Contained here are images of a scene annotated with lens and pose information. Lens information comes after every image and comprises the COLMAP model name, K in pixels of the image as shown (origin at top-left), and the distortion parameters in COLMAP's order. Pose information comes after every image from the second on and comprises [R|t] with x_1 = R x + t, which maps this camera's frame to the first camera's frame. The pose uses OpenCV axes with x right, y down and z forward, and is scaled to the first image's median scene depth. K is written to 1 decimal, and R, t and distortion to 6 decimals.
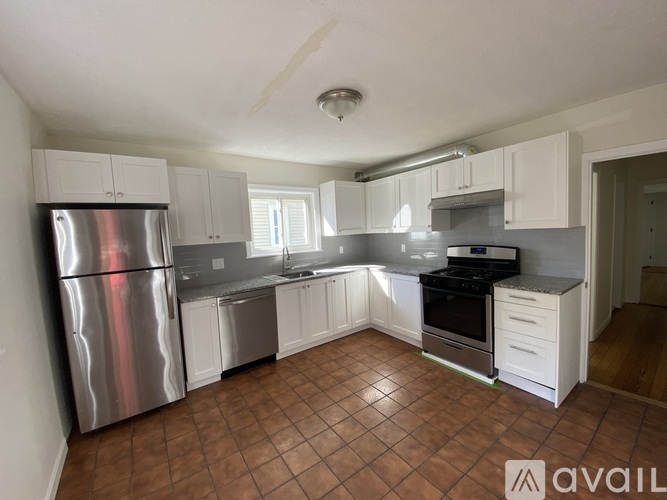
lens RADIAL K [[266.9, 0, 337.2], [0, 266.9, 248.3], [0, 0, 1]] dist [0.003209, -0.000035]
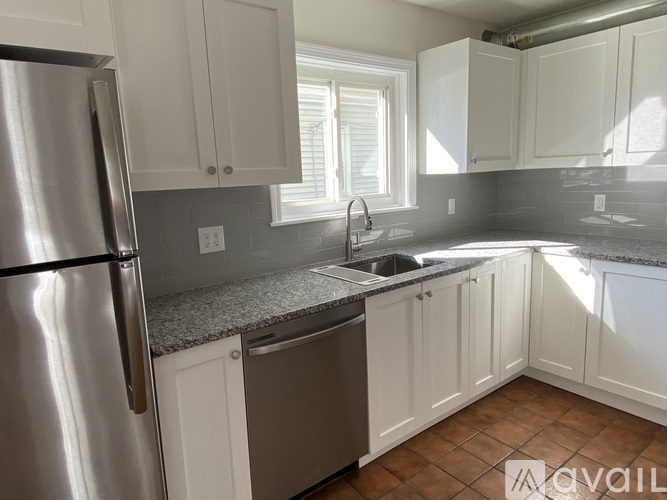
lens RADIAL K [[443.5, 0, 331.6], [0, 443.5, 251.1], [0, 0, 1]] dist [-0.002272, -0.004269]
pose [[0.999818, 0.001735, 0.018991, -0.242219], [-0.003740, 0.994358, 0.106011, 0.002868], [-0.018700, -0.106062, 0.994184, 0.288797]]
